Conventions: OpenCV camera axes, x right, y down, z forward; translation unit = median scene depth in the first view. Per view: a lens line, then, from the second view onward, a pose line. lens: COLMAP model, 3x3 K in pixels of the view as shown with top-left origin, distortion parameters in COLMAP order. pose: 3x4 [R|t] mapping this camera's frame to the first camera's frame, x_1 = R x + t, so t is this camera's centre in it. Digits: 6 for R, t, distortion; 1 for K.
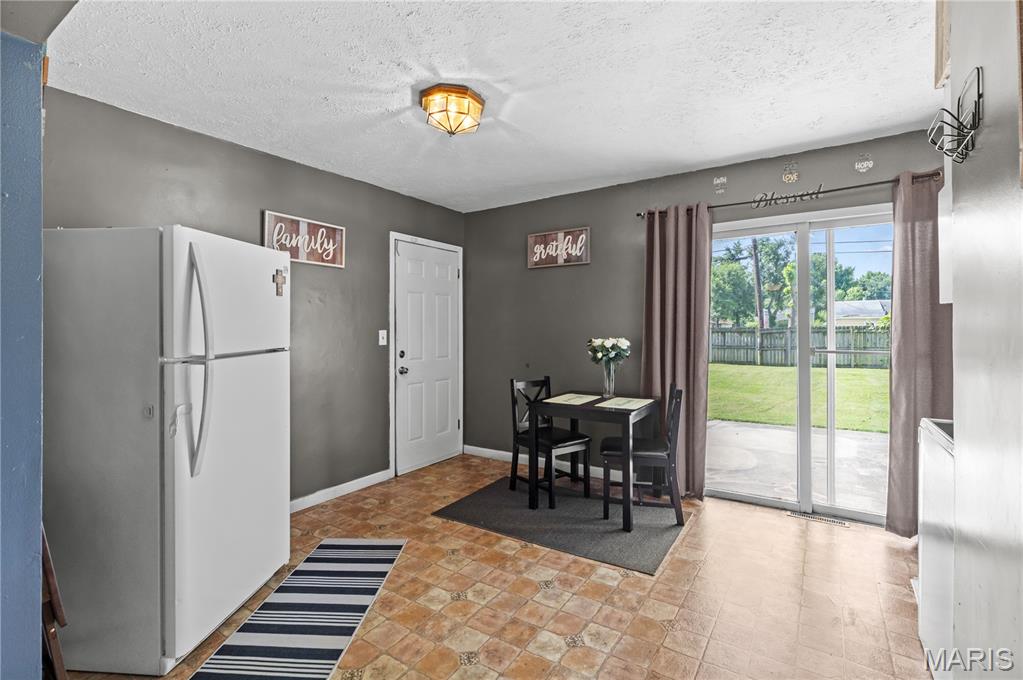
lens RADIAL K [[467.8, 0, 514.4], [0, 467.8, 333.7], [0, 0, 1]] dist [0.002530, -0.000041]
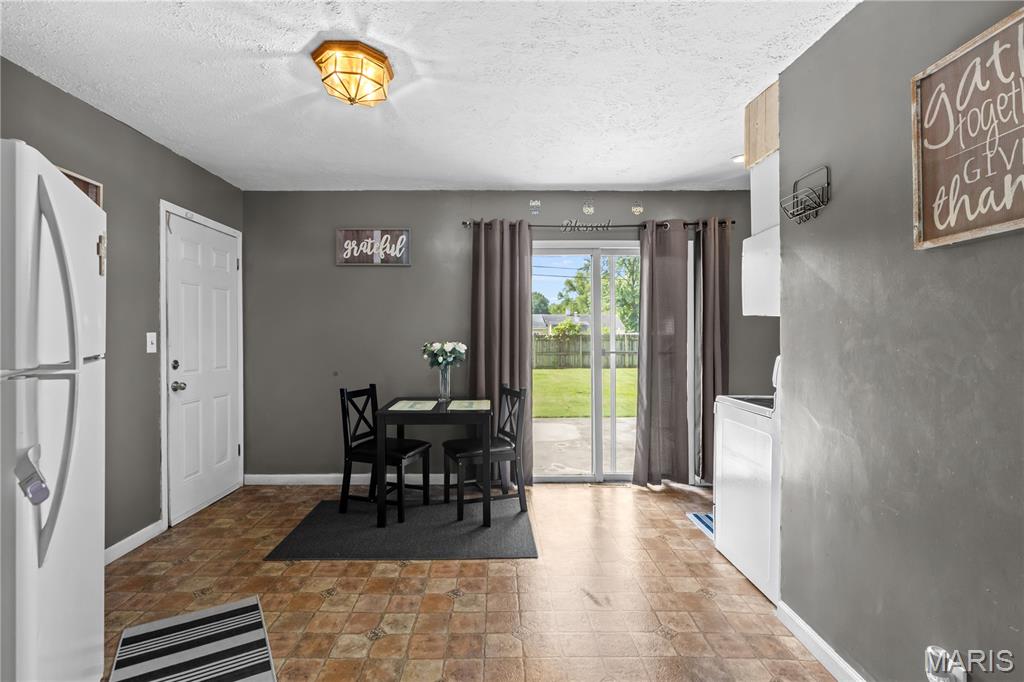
lens RADIAL K [[476.7, 0, 498.2], [0, 476.7, 343.3], [0, 0, 1]] dist [-0.002673, -0.000481]
pose [[0.831966, -0.001984, 0.554823, -0.275436], [0.000862, 0.999997, 0.002283, 0.009660], [-0.554826, -0.001421, 0.831965, 0.087441]]
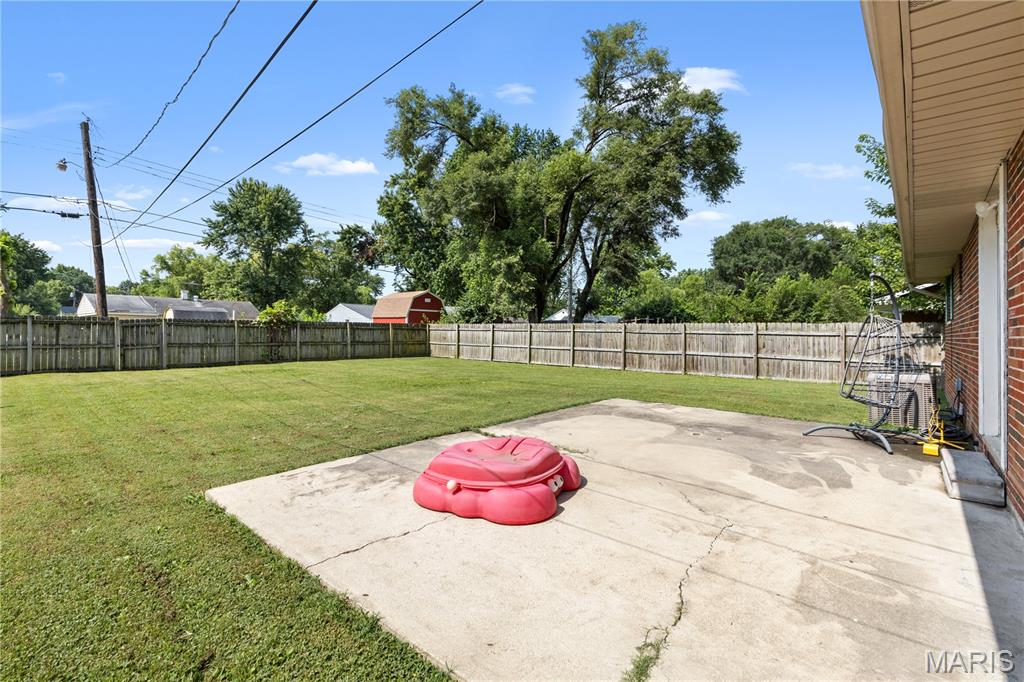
lens RADIAL K [[466.4, 0, 514.5], [0, 466.4, 342.0], [0, 0, 1]] dist [-0.002261, -0.000523]
pose [[0.131942, -0.008499, 0.991221, -0.706684], [-0.005727, 0.999940, 0.009336, 0.082401], [-0.991241, -0.006909, 0.131885, 1.806450]]
